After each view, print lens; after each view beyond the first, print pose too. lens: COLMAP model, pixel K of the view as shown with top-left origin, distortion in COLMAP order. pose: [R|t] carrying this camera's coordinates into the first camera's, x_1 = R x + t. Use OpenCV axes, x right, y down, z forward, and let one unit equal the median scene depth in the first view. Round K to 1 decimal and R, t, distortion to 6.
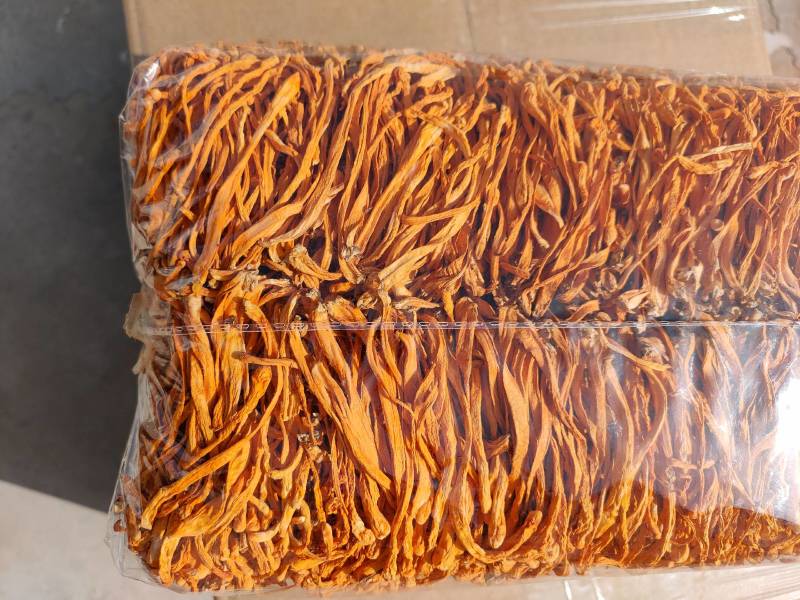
lens RADIAL K [[616.4, 0, 402.3], [0, 616.4, 297.9], [0, 0, 1]] dist [0.062796, -0.153741]
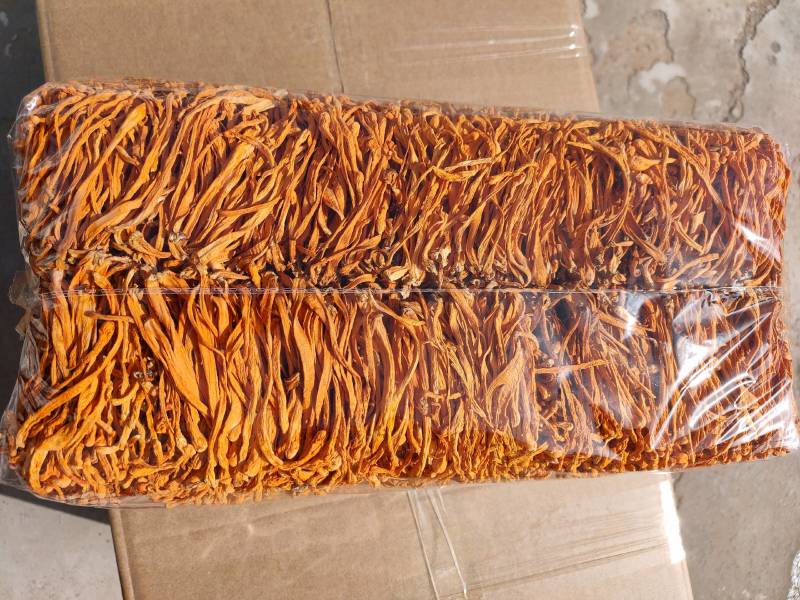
lens RADIAL K [[612.2, 0, 400.0], [0, 612.2, 300.0], [0, 0, 1]] dist [0.061546, -0.136360]
pose [[0.998780, -0.005800, 0.049046, 0.320887], [0.007237, 0.999548, -0.029177, 0.102111], [-0.048855, 0.029497, 0.998370, -0.338181]]
